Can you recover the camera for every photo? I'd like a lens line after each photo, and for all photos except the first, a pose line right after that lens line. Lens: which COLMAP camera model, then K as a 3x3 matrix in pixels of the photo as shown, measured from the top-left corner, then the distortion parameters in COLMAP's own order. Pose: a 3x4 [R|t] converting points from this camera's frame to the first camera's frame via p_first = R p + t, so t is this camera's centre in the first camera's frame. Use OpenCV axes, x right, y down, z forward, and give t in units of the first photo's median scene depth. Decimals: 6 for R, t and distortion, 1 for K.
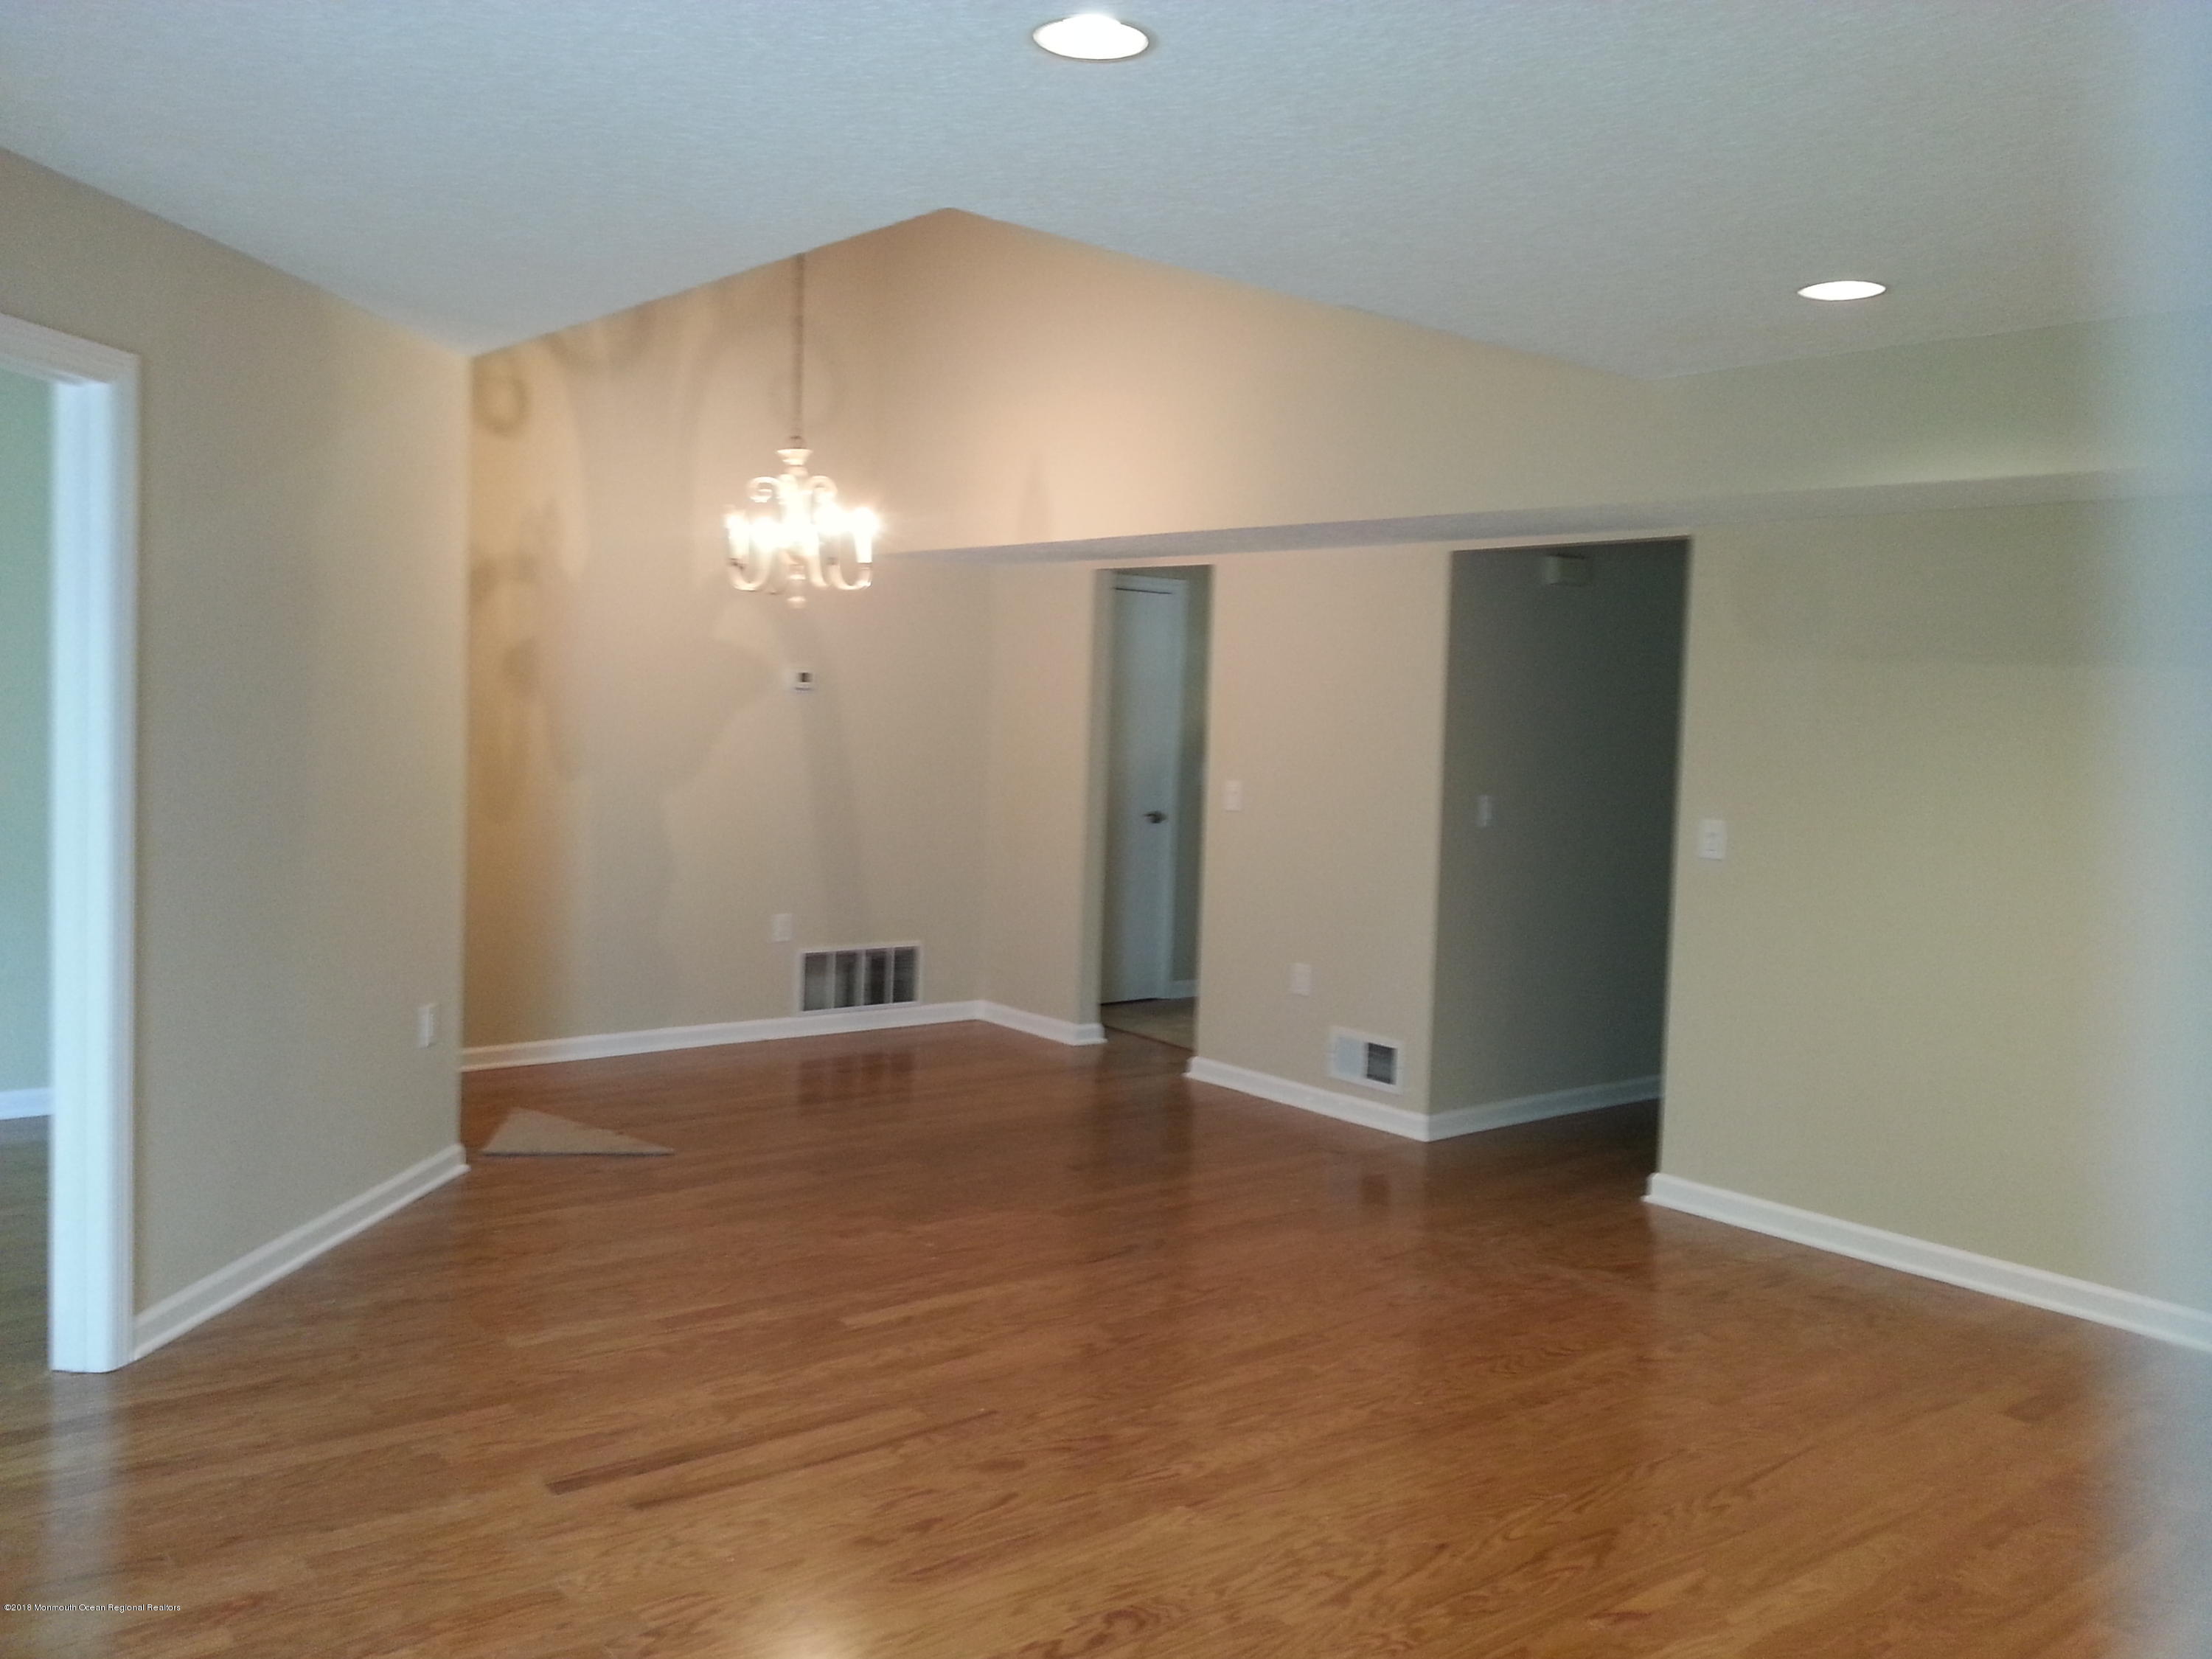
lens RADIAL K [[1801.8, 0, 1098.7], [0, 1801.8, 795.0], [0, 0, 1]] dist [0.108713, -0.206730]
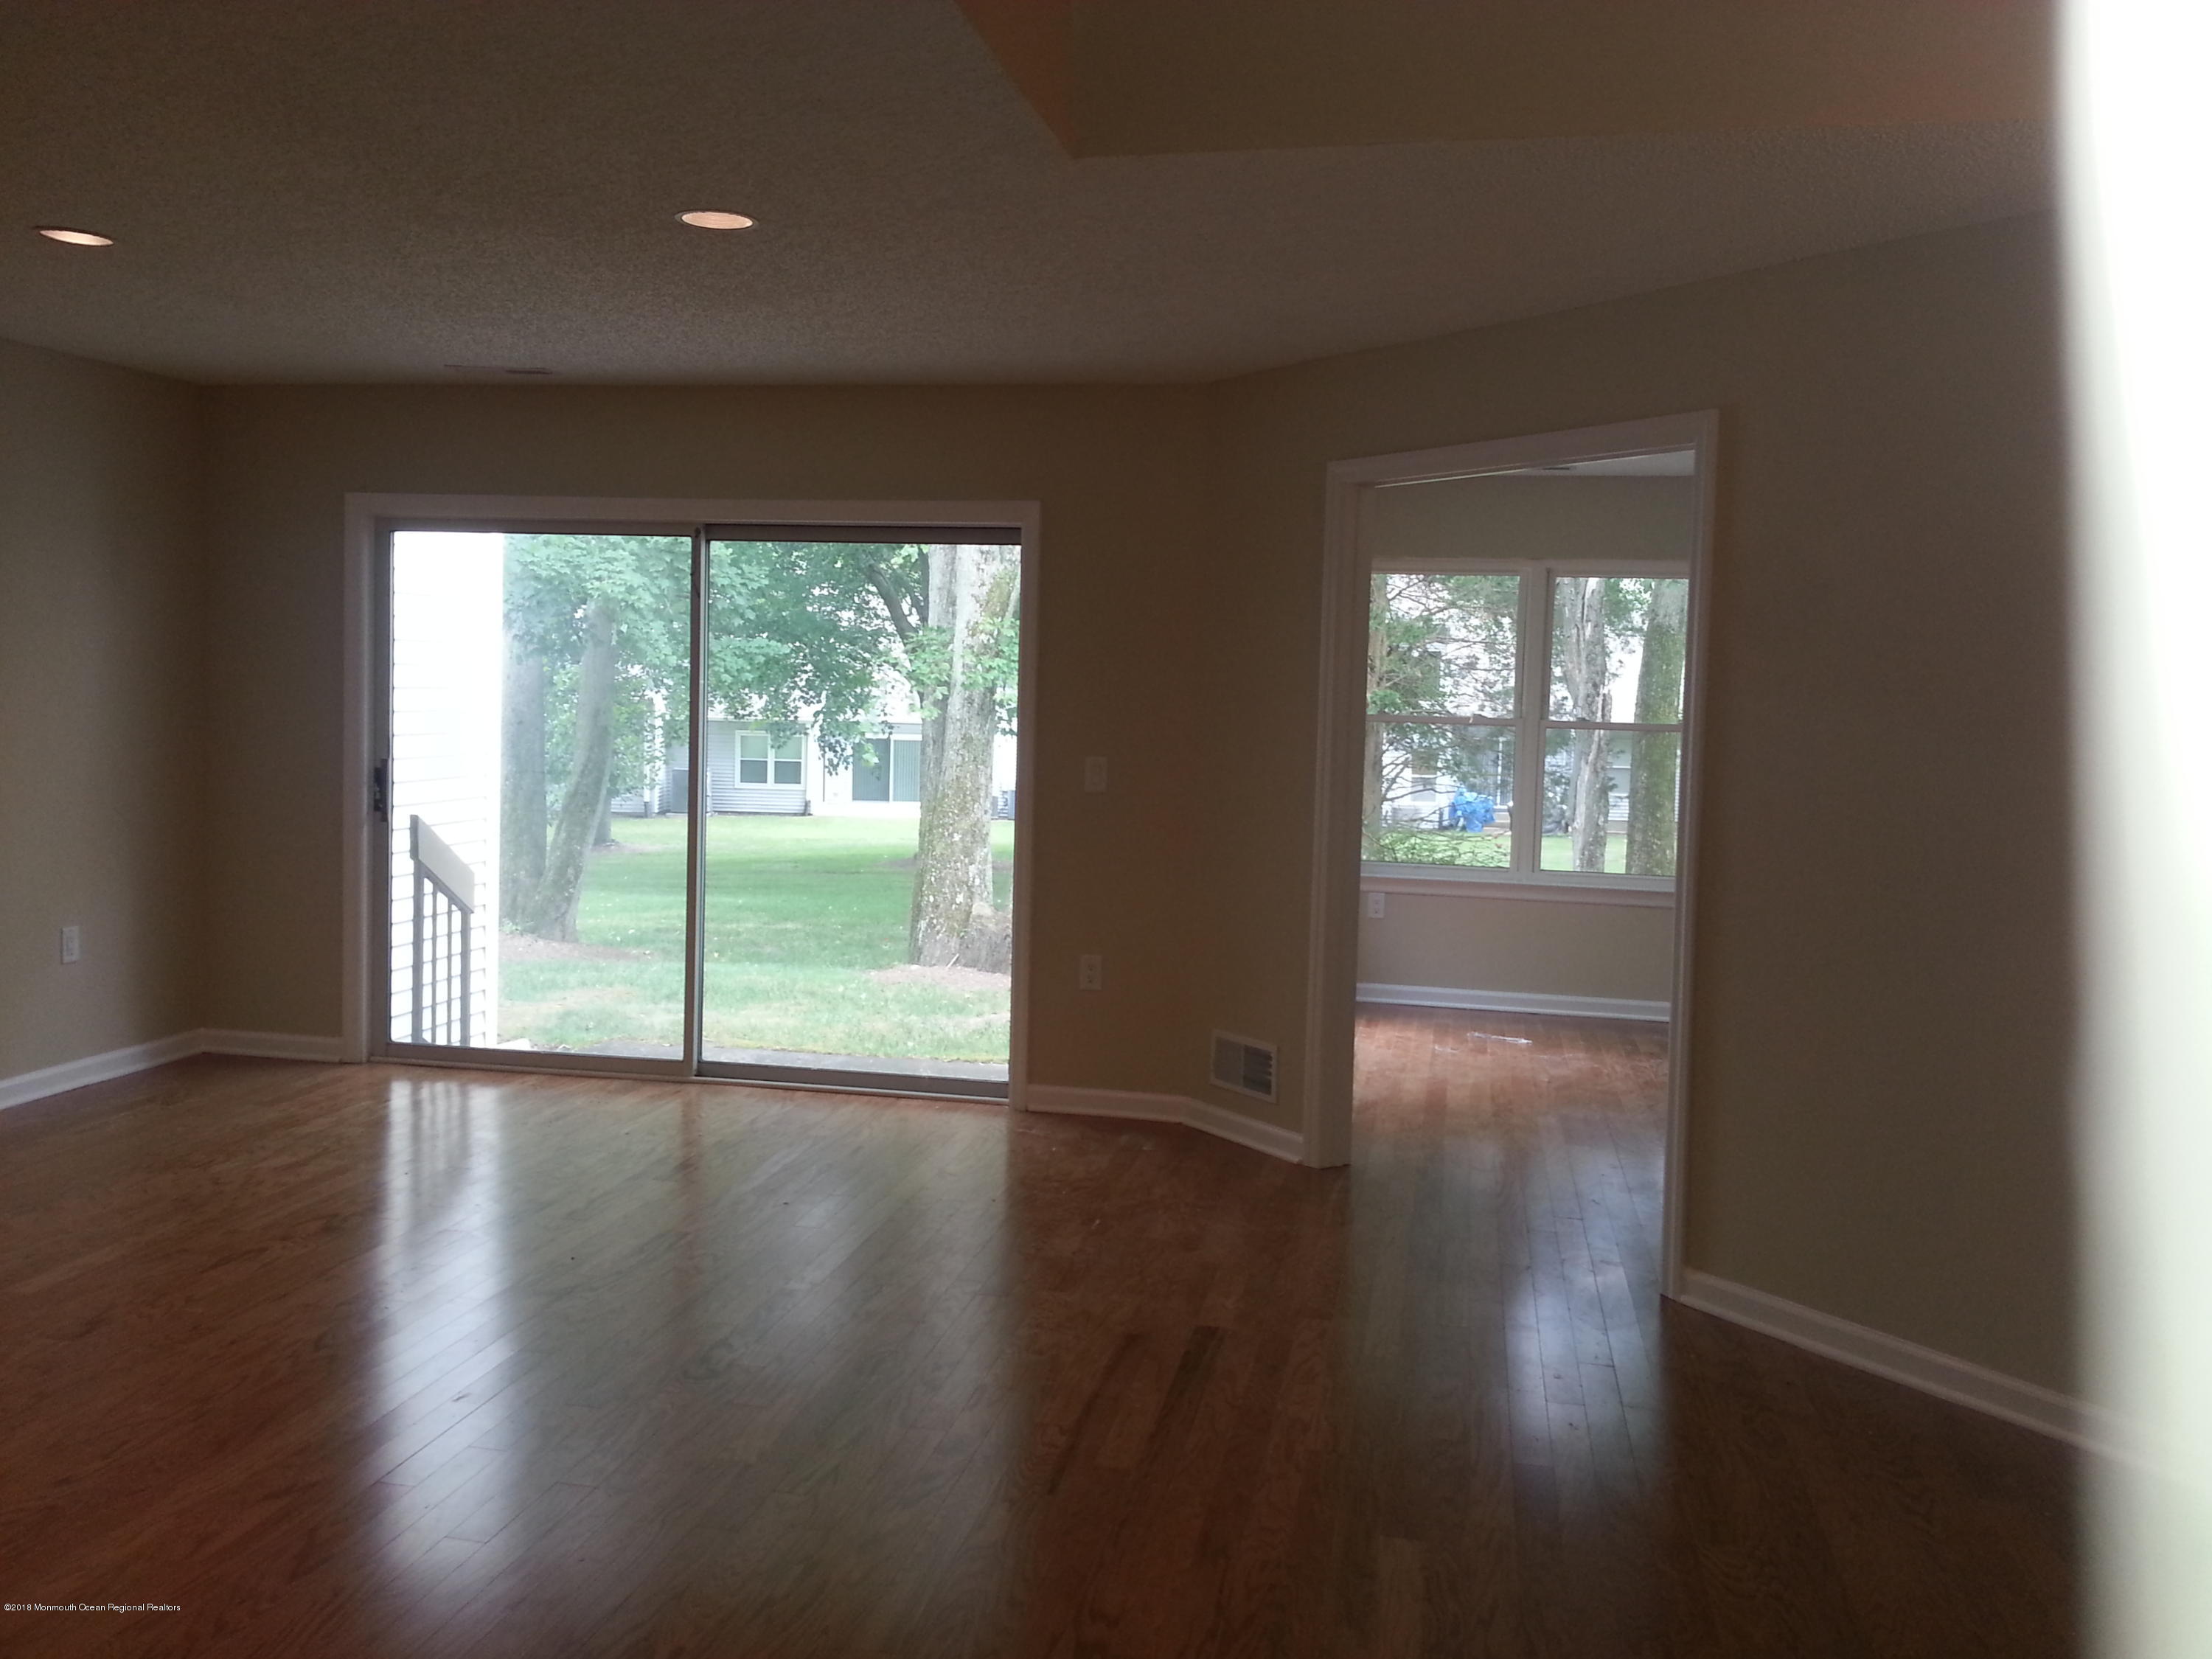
lens RADIAL K [[1801.8, 0, 1098.7], [0, 1801.8, 795.0], [0, 0, 1]] dist [0.108713, -0.206730]
pose [[-0.773590, -0.018973, -0.633402, 0.534283], [-0.091828, 0.992358, 0.082427, -0.068119], [0.626998, 0.121928, -0.769420, 1.838530]]
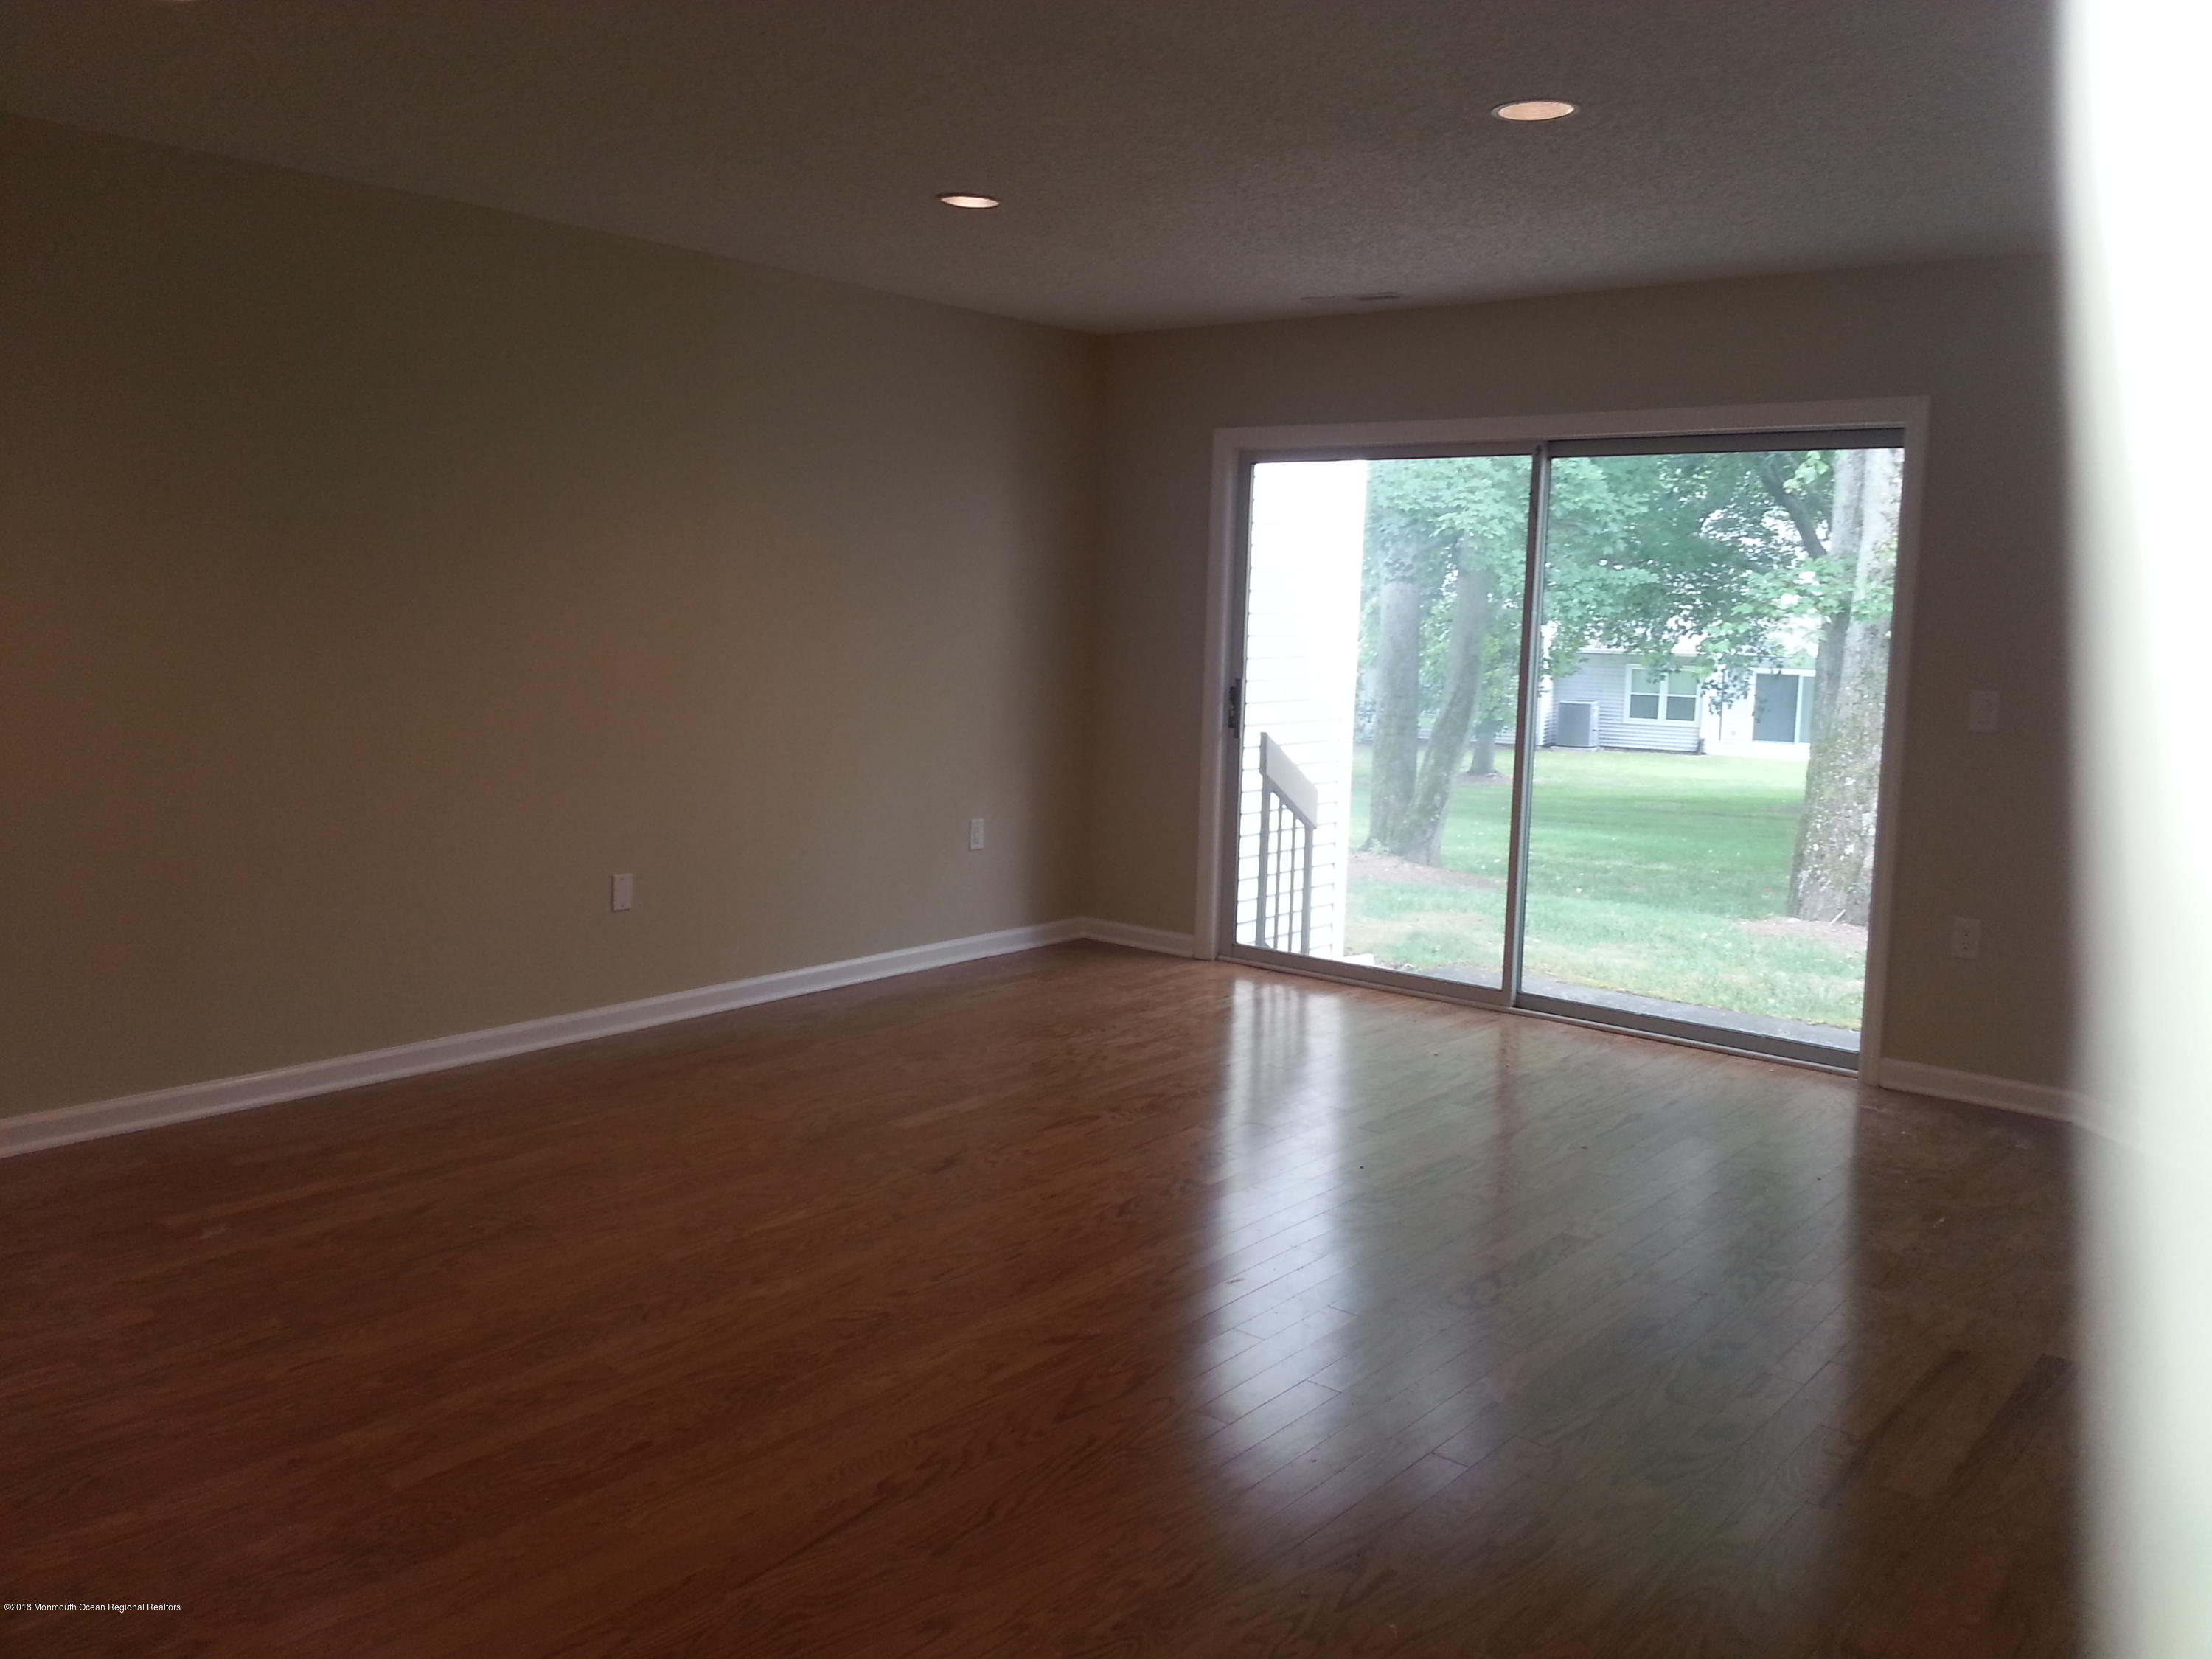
lens RADIAL K [[1801.8, 0, 1098.7], [0, 1801.8, 795.0], [0, 0, 1]] dist [0.108713, -0.206730]
pose [[-0.978540, -0.042302, -0.201669, 0.459900], [-0.075472, 0.984269, 0.159747, -0.062608], [0.191739, 0.171540, -0.966339, 1.836827]]
